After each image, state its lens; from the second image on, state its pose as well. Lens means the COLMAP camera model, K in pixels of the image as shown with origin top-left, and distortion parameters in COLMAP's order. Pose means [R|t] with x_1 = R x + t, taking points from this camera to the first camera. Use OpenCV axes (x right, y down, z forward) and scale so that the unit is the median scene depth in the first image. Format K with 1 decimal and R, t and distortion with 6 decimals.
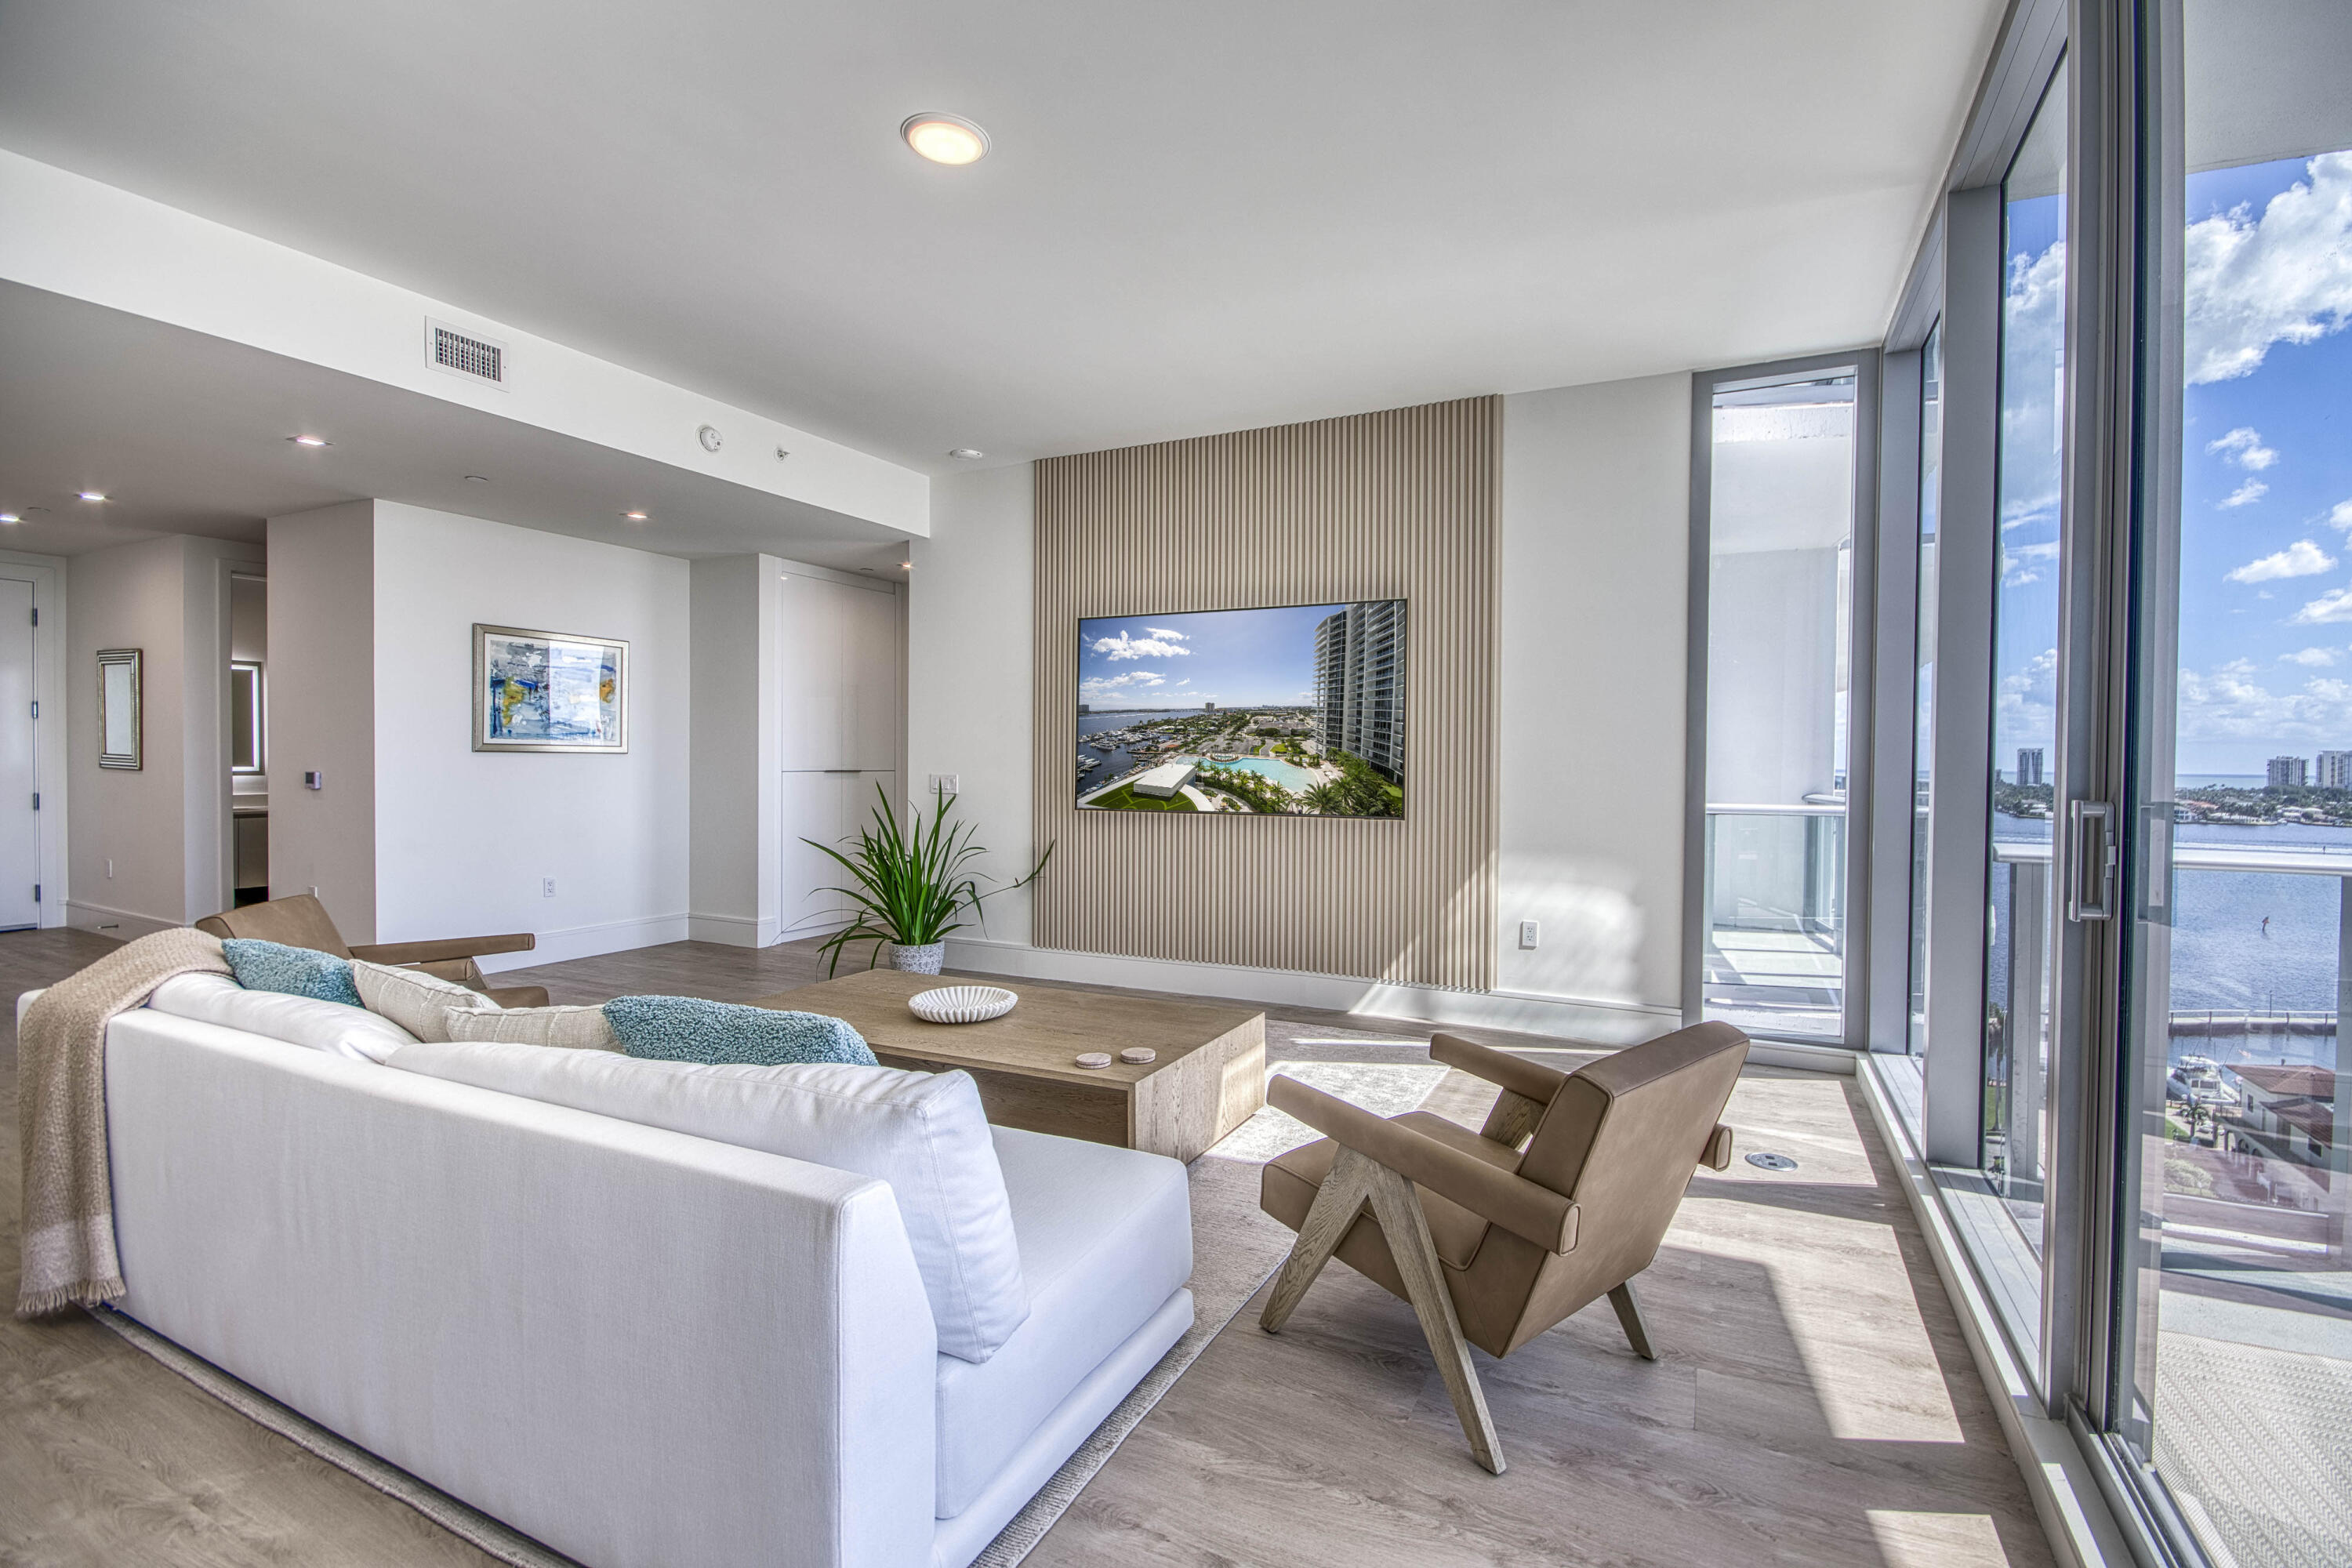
lens RADIAL K [[1047.3, 0, 1229.9], [0, 1047.3, 773.1], [0, 0, 1]] dist [-0.001634, 0.000832]
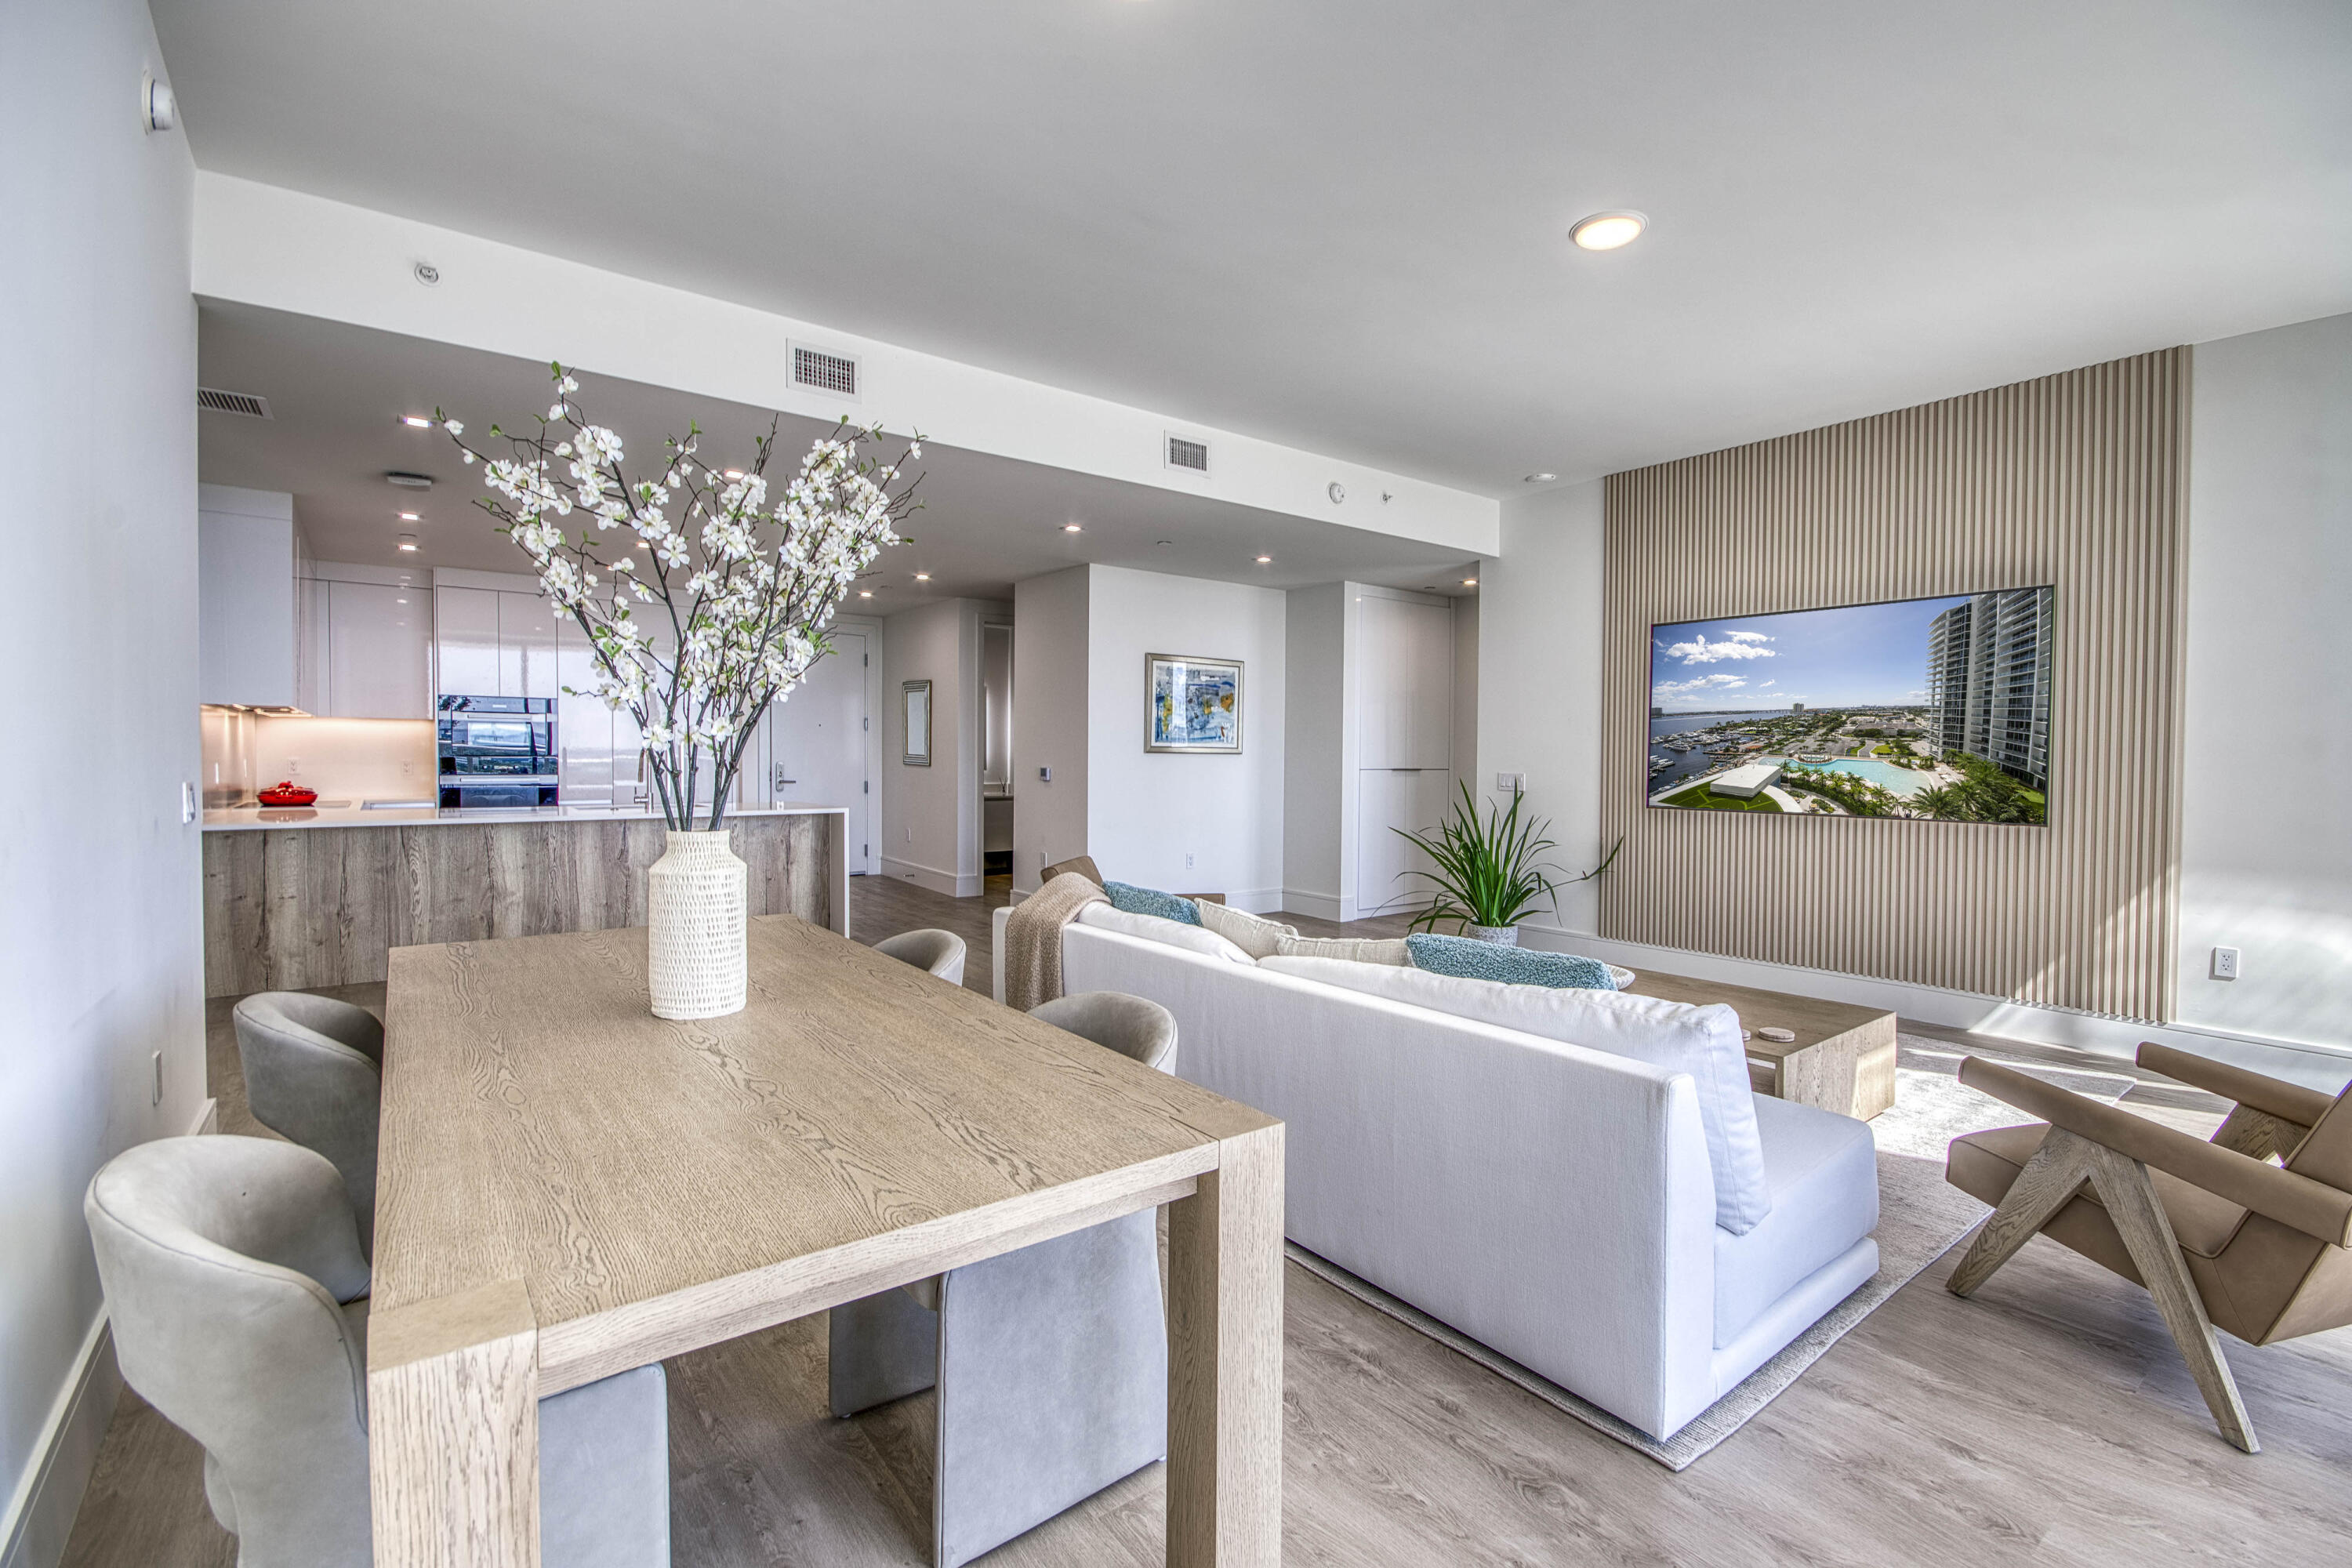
lens RADIAL K [[1042.5, 0, 1245.1], [0, 1042.5, 775.1], [0, 0, 1]] dist [0.025148, -0.013578]
pose [[0.905369, 0.009282, -0.424525, -0.074123], [-0.007783, 0.999956, 0.005264, -0.000487], [0.424555, -0.001461, 0.905401, -0.127056]]
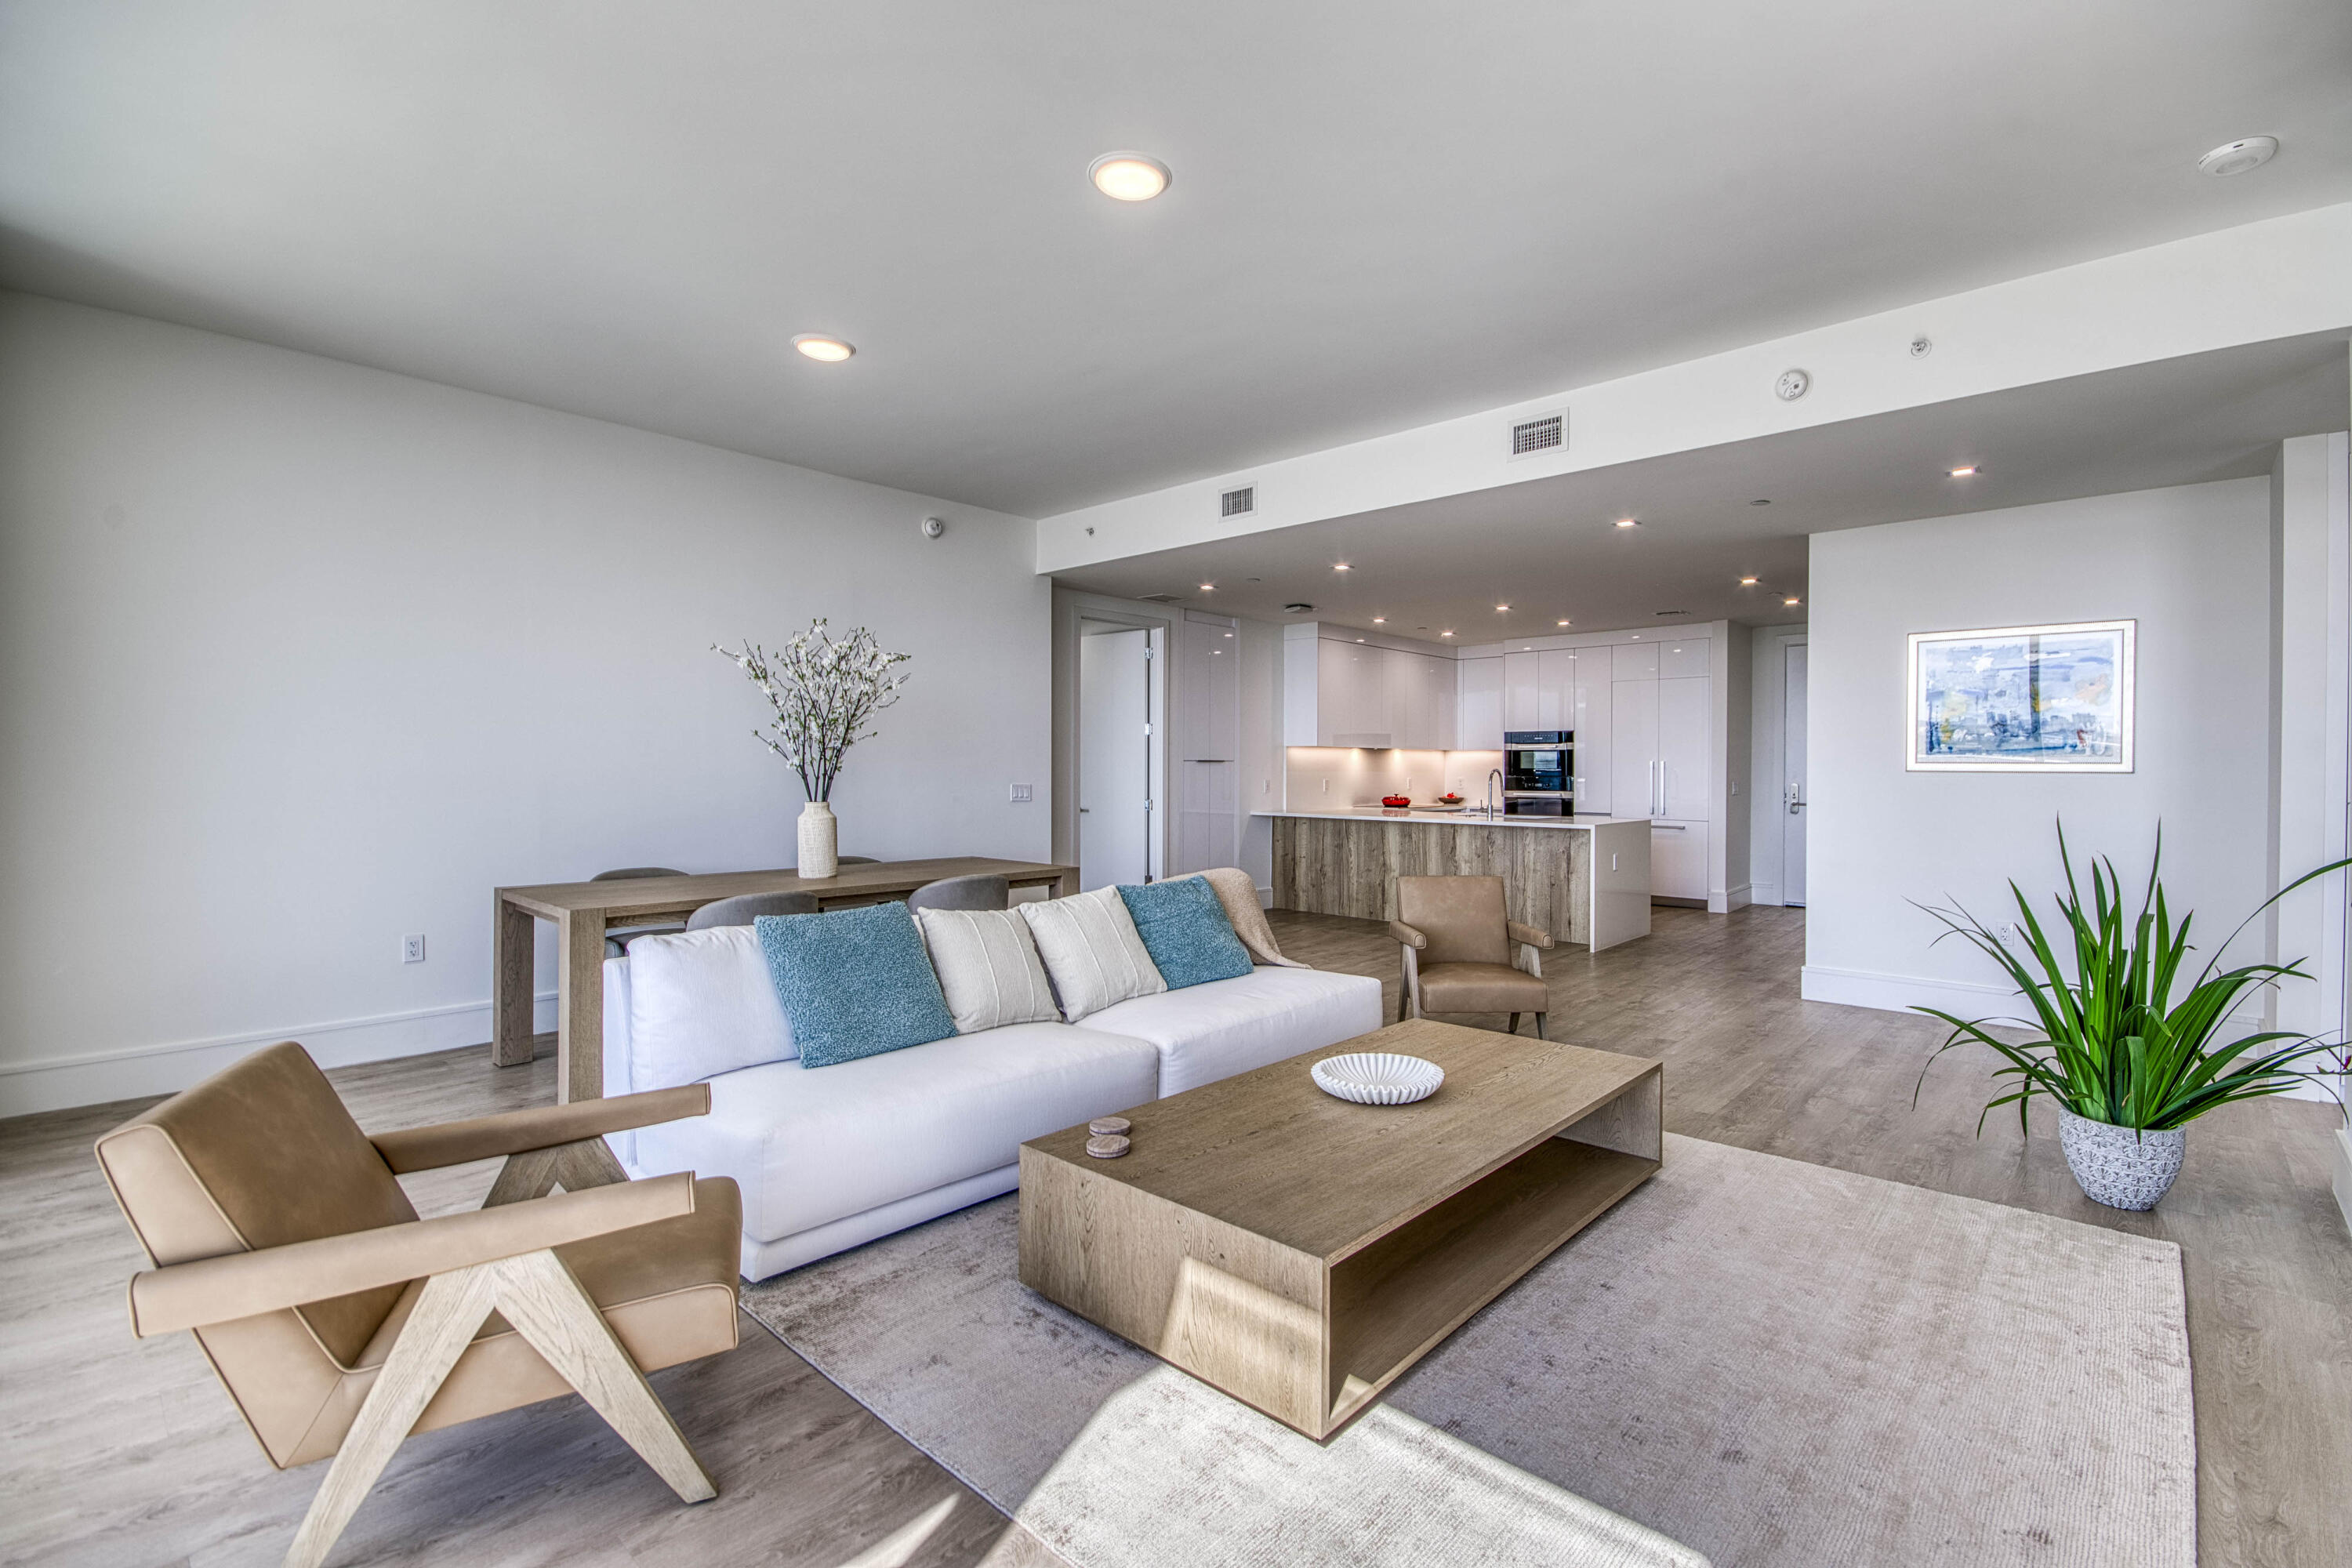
lens RADIAL K [[1047.3, 0, 1229.9], [0, 1047.3, 773.1], [0, 0, 1]] dist [-0.001634, 0.000832]
pose [[-0.259008, -0.004476, -0.965865, 0.387989], [-0.018838, 0.999822, 0.000418, -0.008499], [0.965692, 0.018303, -0.259046, 0.749746]]
